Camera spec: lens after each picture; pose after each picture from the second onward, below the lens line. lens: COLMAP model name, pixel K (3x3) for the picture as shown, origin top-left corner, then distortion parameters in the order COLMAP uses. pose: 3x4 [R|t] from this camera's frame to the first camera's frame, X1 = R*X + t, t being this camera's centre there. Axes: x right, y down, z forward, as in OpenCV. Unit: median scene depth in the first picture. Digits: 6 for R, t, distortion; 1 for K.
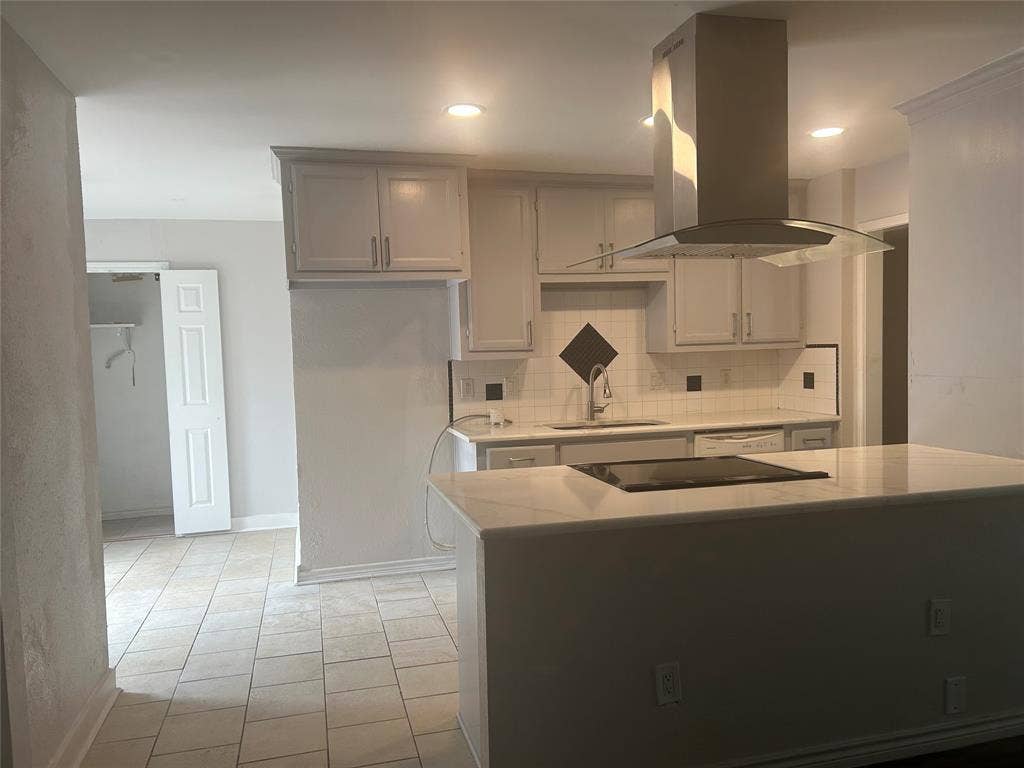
lens RADIAL K [[768.9, 0, 507.7], [0, 768.9, 385.5], [0, 0, 1]] dist [0.055290, -0.038682]
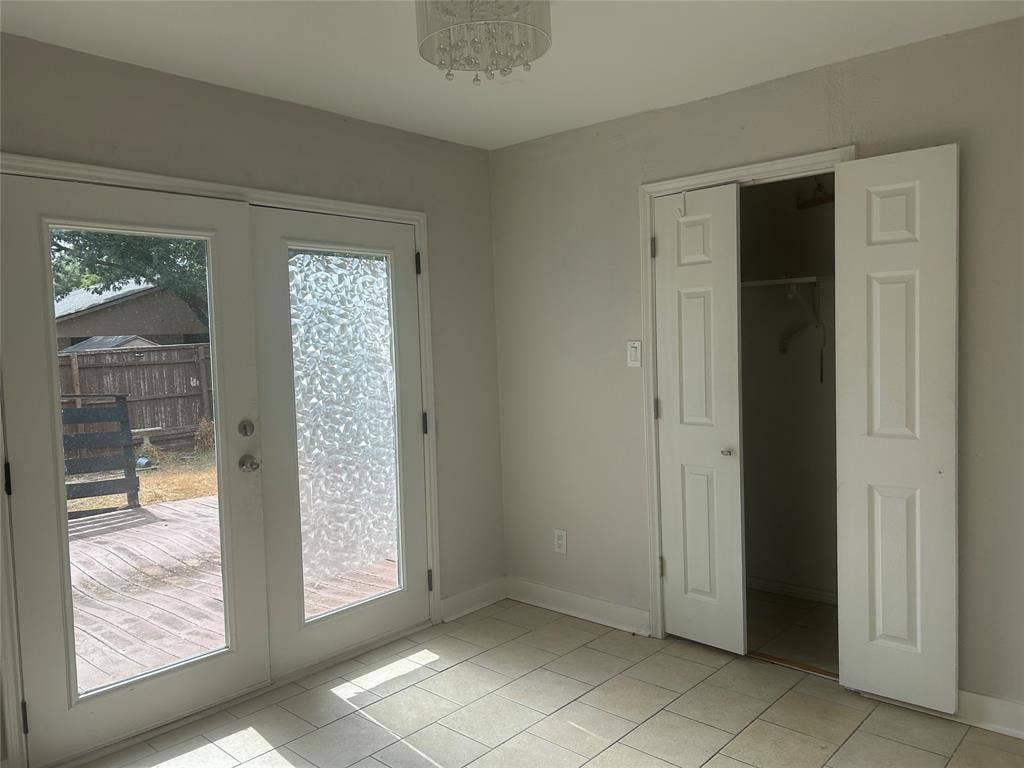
lens RADIAL K [[768.9, 0, 514.8], [0, 768.9, 384.4], [0, 0, 1]] dist [0.055290, -0.038682]
pose [[0.545063, 0.070266, -0.835446, -0.128627], [-0.036572, 0.997526, 0.060037, -0.028262], [0.837597, -0.002171, 0.546284, 0.540063]]
